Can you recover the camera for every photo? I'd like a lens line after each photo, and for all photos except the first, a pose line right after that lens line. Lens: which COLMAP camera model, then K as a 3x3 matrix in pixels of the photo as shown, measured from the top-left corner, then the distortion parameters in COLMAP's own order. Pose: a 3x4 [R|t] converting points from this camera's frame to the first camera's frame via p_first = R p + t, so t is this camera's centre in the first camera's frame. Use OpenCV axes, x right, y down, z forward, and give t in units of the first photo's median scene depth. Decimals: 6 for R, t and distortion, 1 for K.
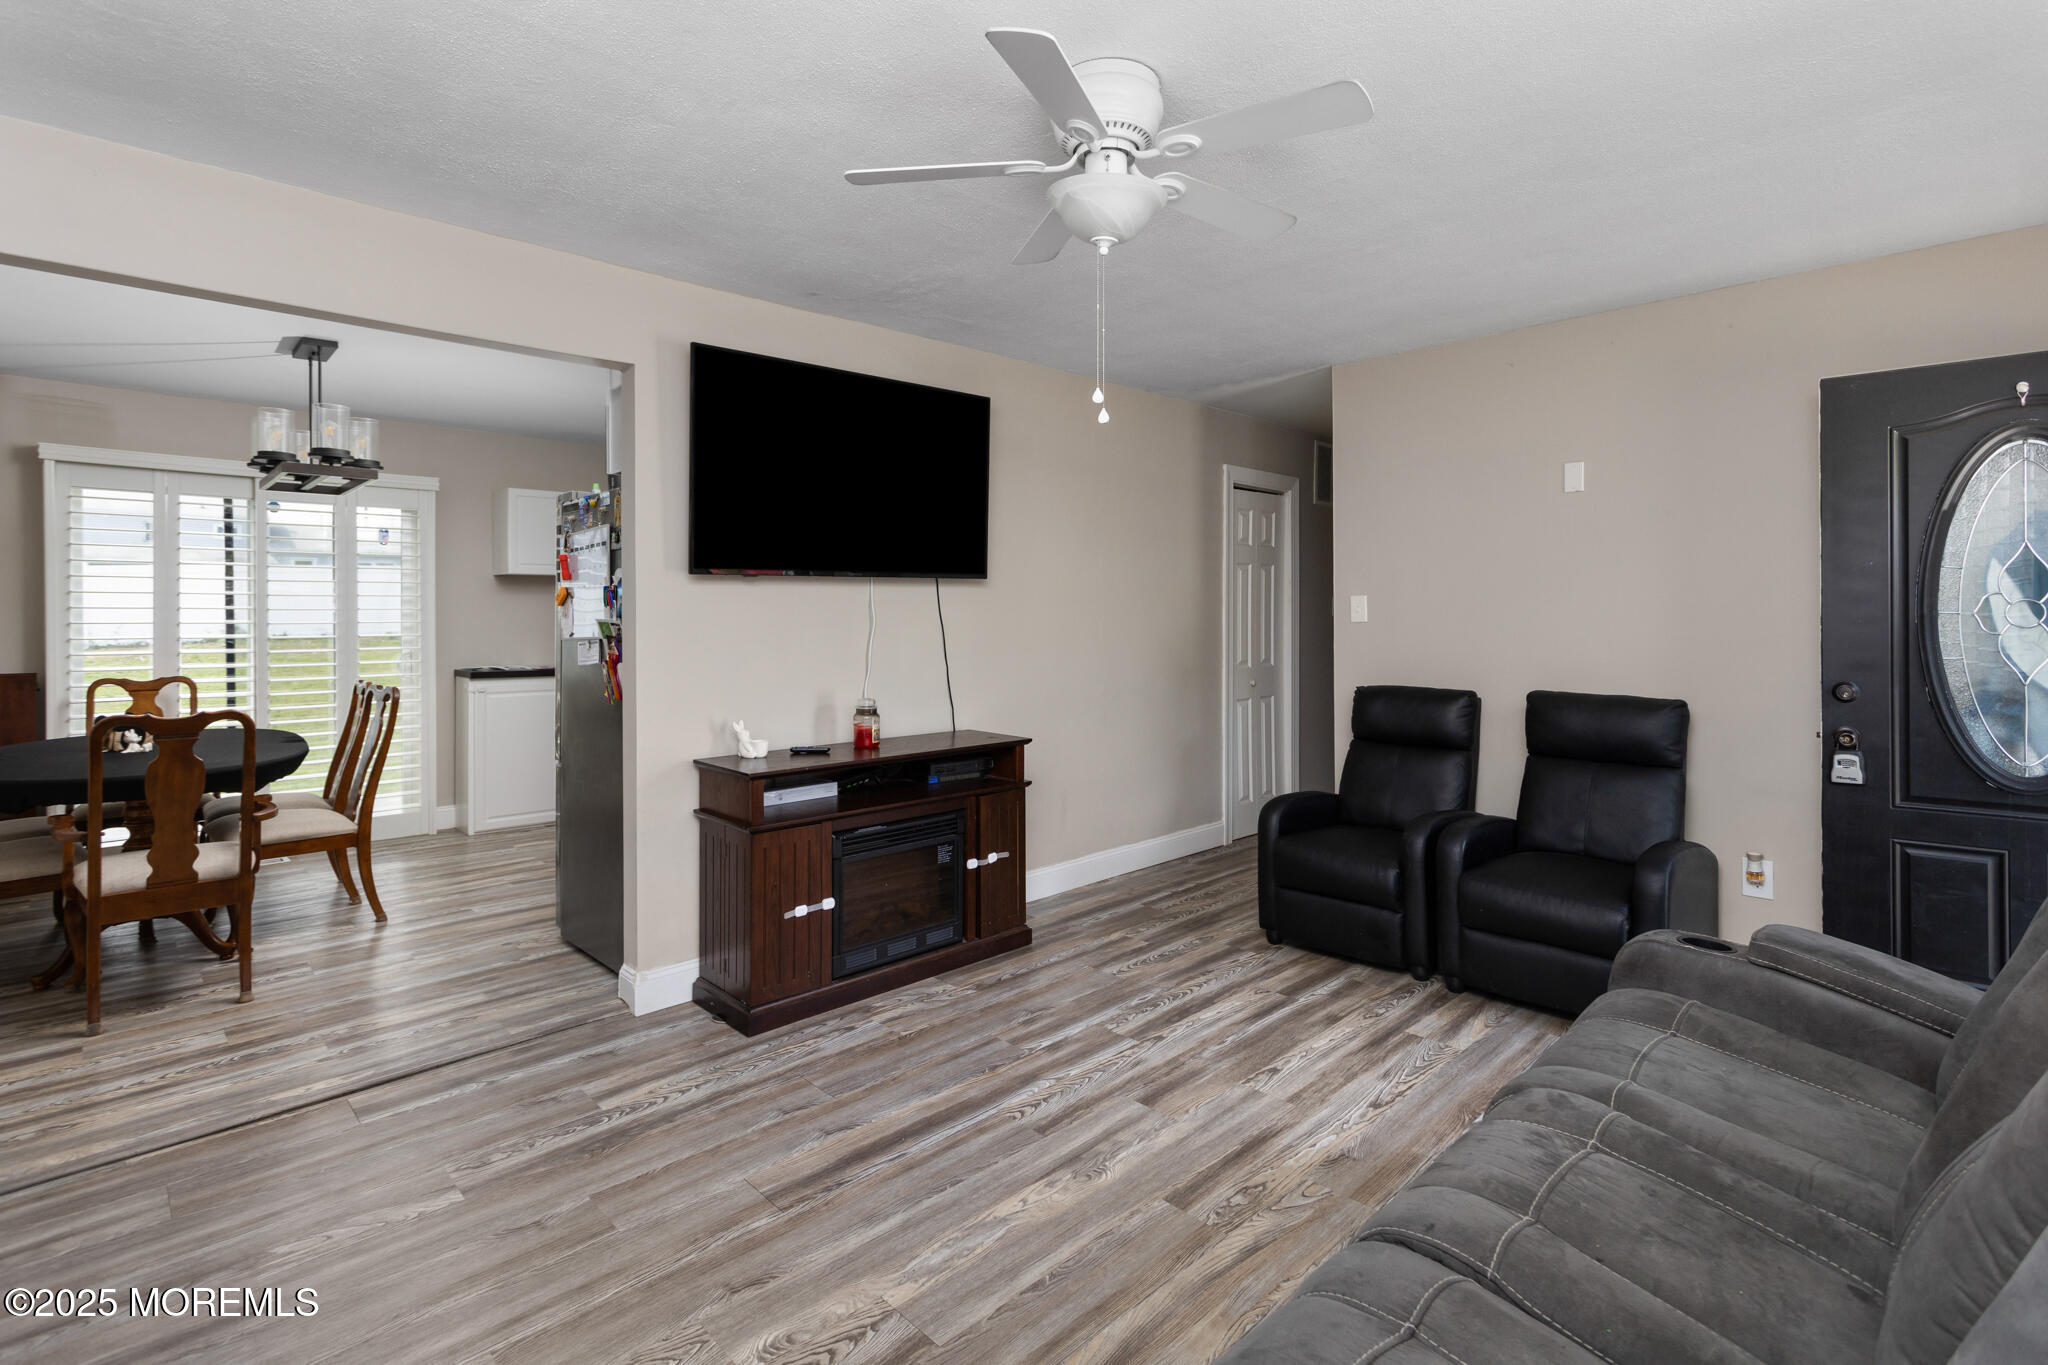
lens RADIAL K [[977.0, 0, 1036.5], [0, 977.0, 621.1], [0, 0, 1]] dist [-0.002469, 0.002416]
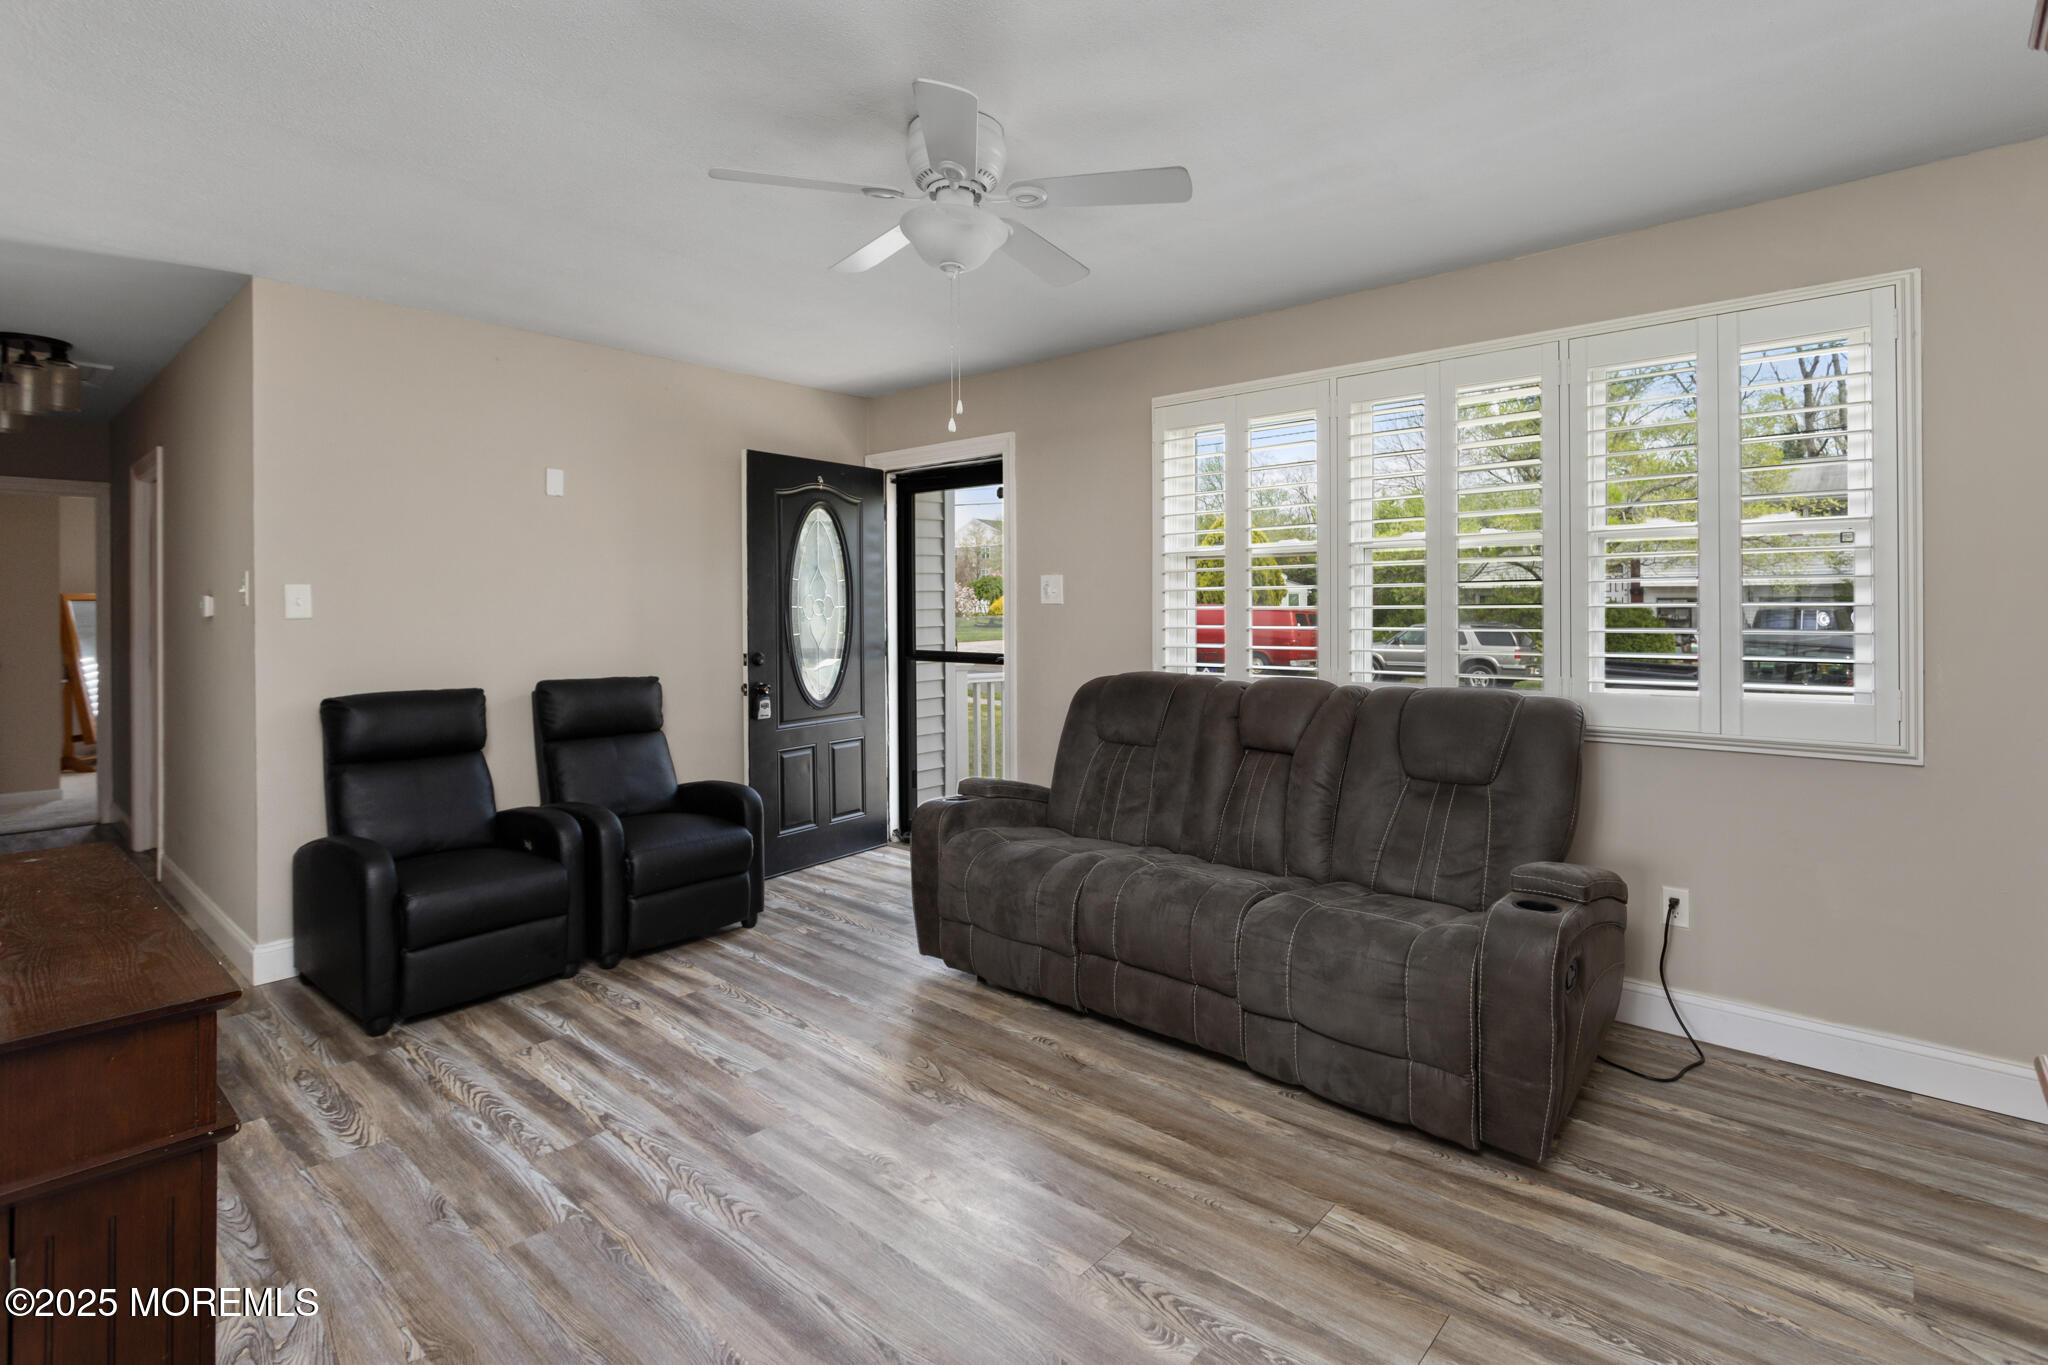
lens RADIAL K [[977.0, 0, 1029.5], [0, 977.0, 617.2], [0, 0, 1]] dist [-0.002469, 0.002416]
pose [[-0.068148, -0.007151, 0.997650, -0.736879], [0.009820, 0.999921, 0.007838, -0.001010], [-0.997627, 0.010331, -0.068072, 0.705315]]
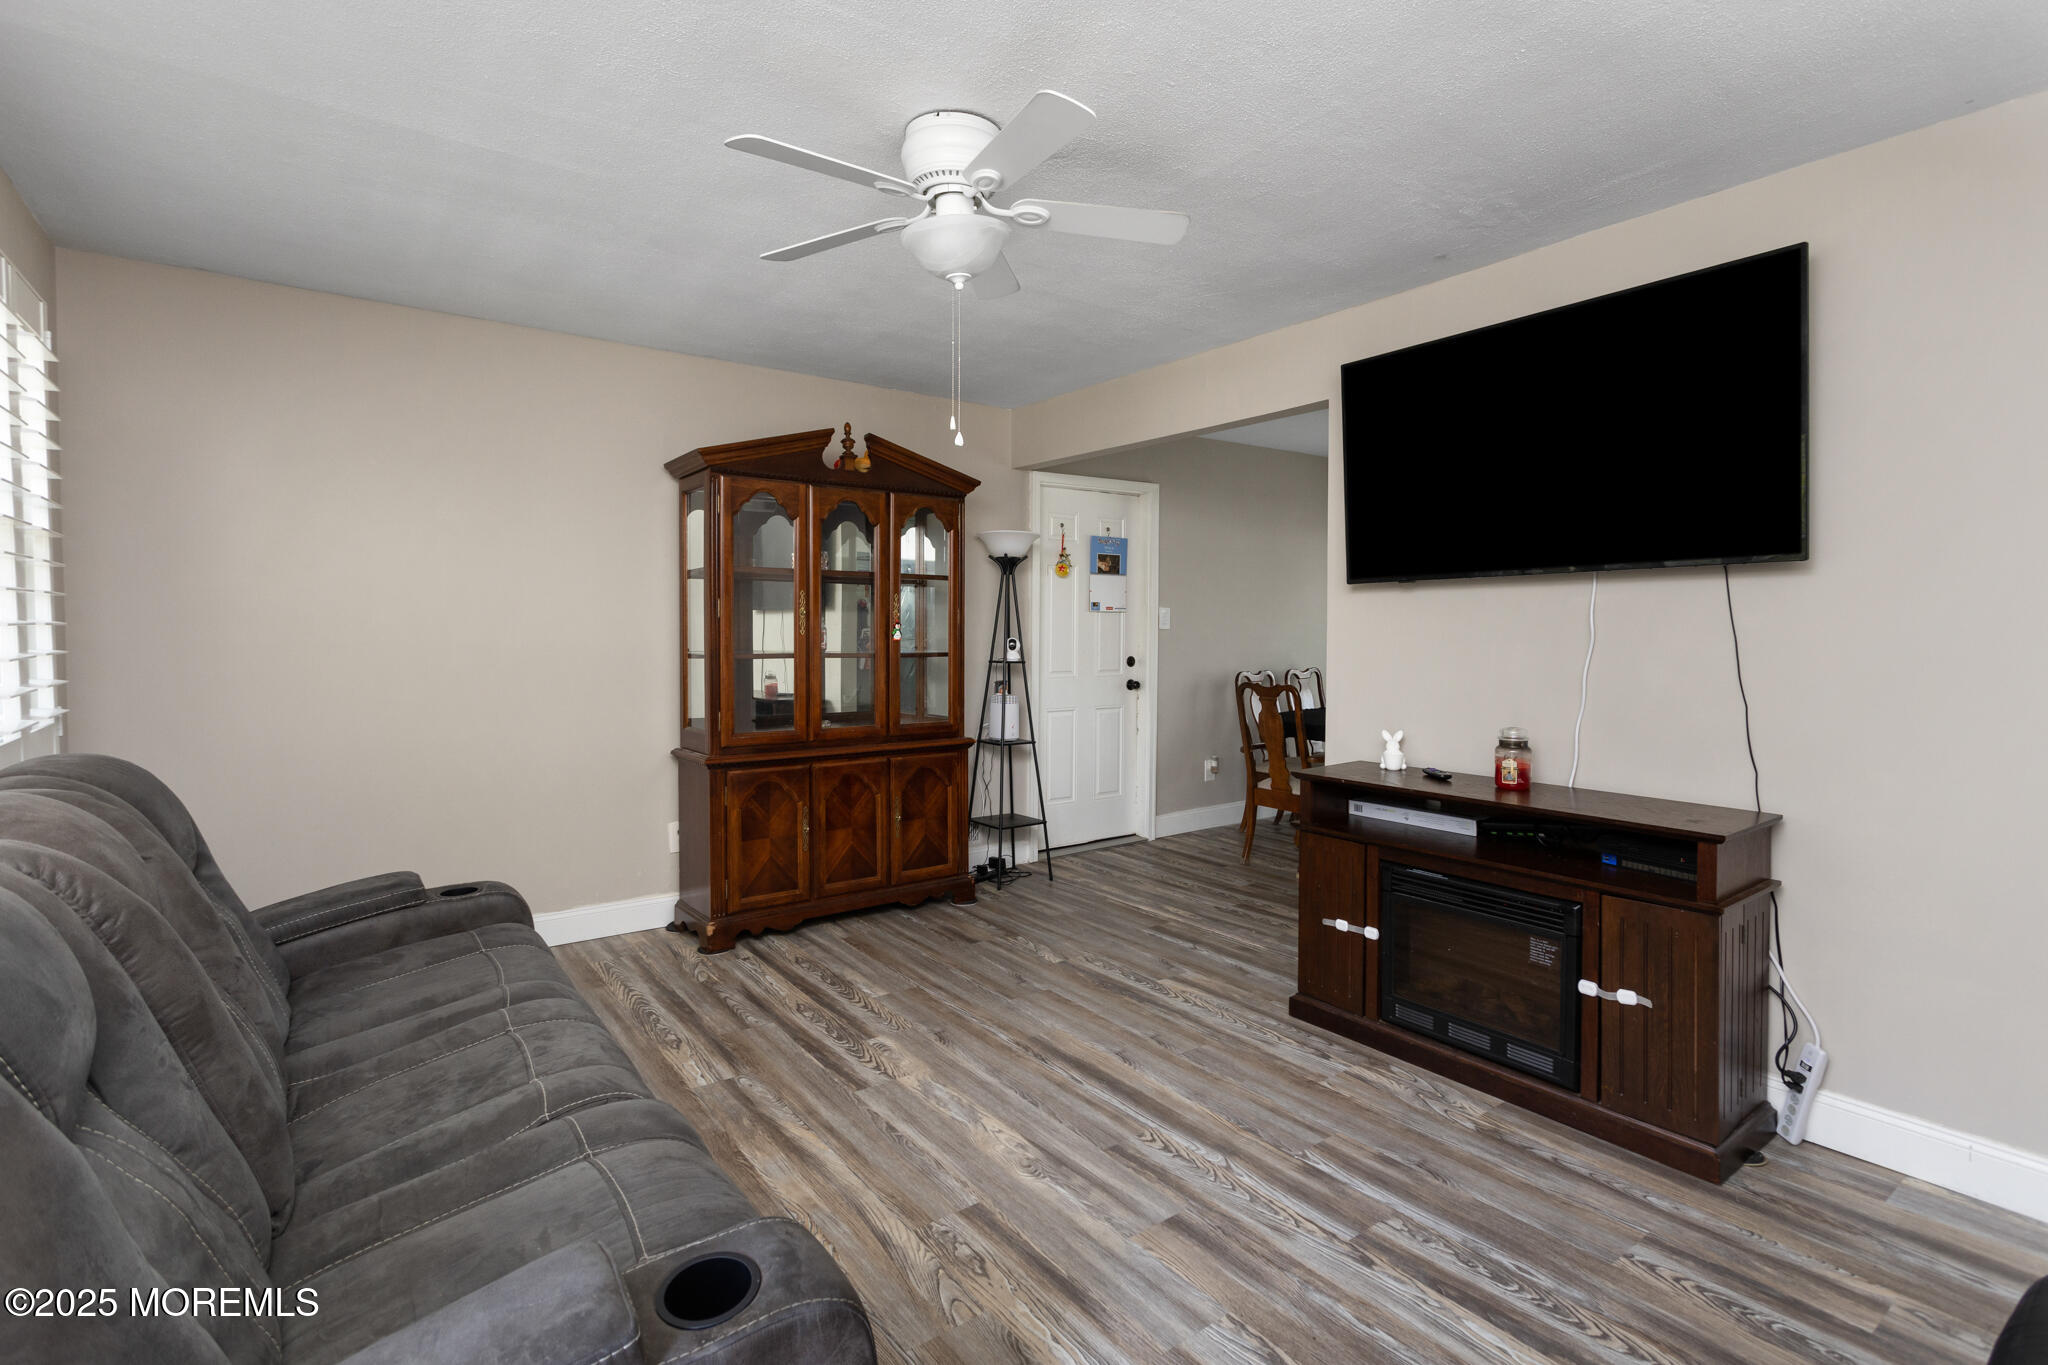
lens RADIAL K [[977.0, 0, 1025.4], [0, 977.0, 660.2], [0, 0, 1]] dist [-0.002469, 0.002416]
pose [[-0.141421, 0.037060, -0.989256, 0.813133], [-0.007097, 0.999235, 0.038449, -0.004530], [0.989924, 0.012458, -0.141050, 0.875303]]
